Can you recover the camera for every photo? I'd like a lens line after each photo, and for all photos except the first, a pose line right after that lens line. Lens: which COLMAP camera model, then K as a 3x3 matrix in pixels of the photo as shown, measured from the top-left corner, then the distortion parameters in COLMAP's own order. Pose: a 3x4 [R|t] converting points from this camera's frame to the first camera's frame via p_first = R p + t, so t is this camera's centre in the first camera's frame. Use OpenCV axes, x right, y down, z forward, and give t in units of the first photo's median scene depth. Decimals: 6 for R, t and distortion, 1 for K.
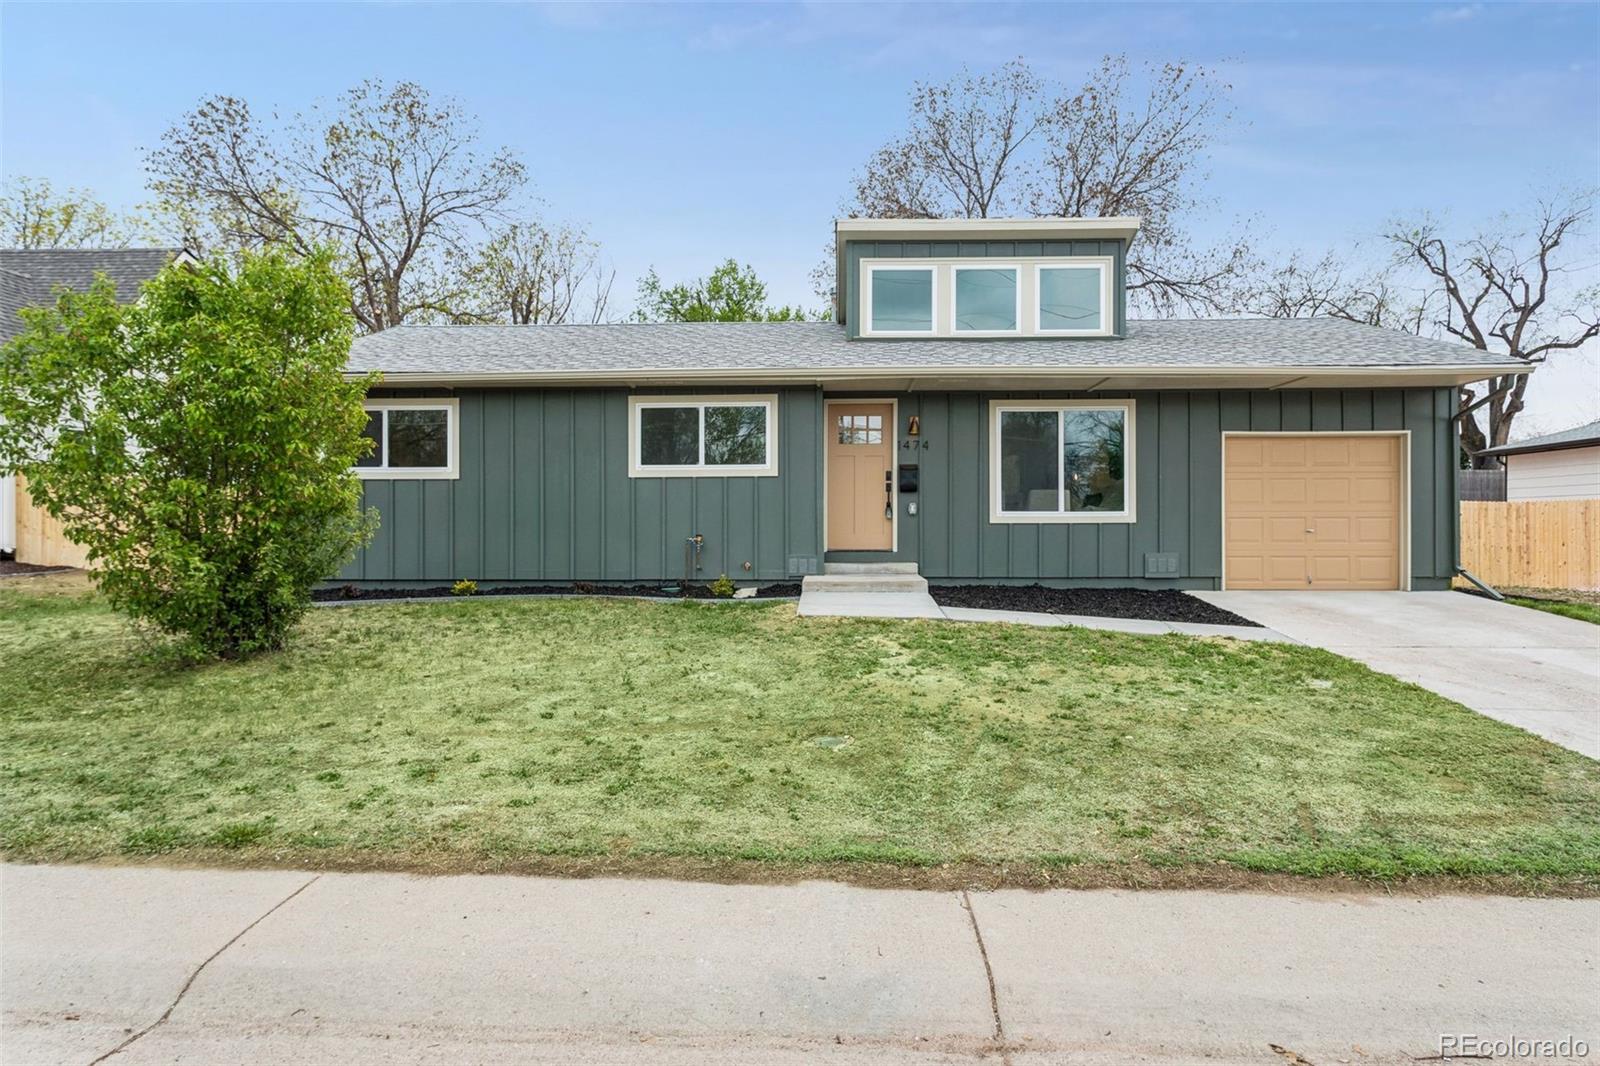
lens RADIAL K [[1013.9, 0, 797.5], [0, 1013.9, 529.9], [0, 0, 1]] dist [0.000142, 0.000000]
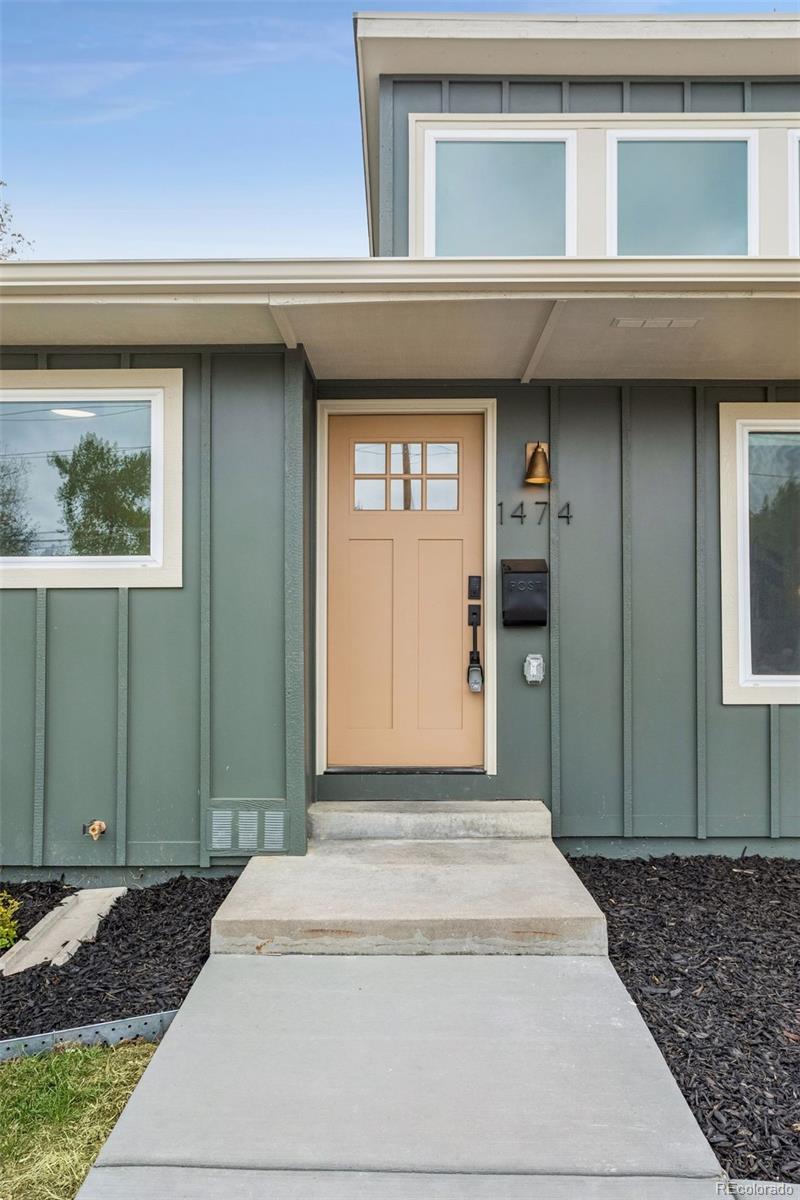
lens RADIAL K [[892.1, 0, 400.1], [0, 892.1, 601.1], [0, 0, 1]] dist [0.001124, 0.000119]
pose [[0.999664, 0.002973, 0.025748, 0.050502], [-0.002027, 0.999324, -0.036706, -0.034611], [-0.025839, 0.036642, 0.998994, 0.642753]]
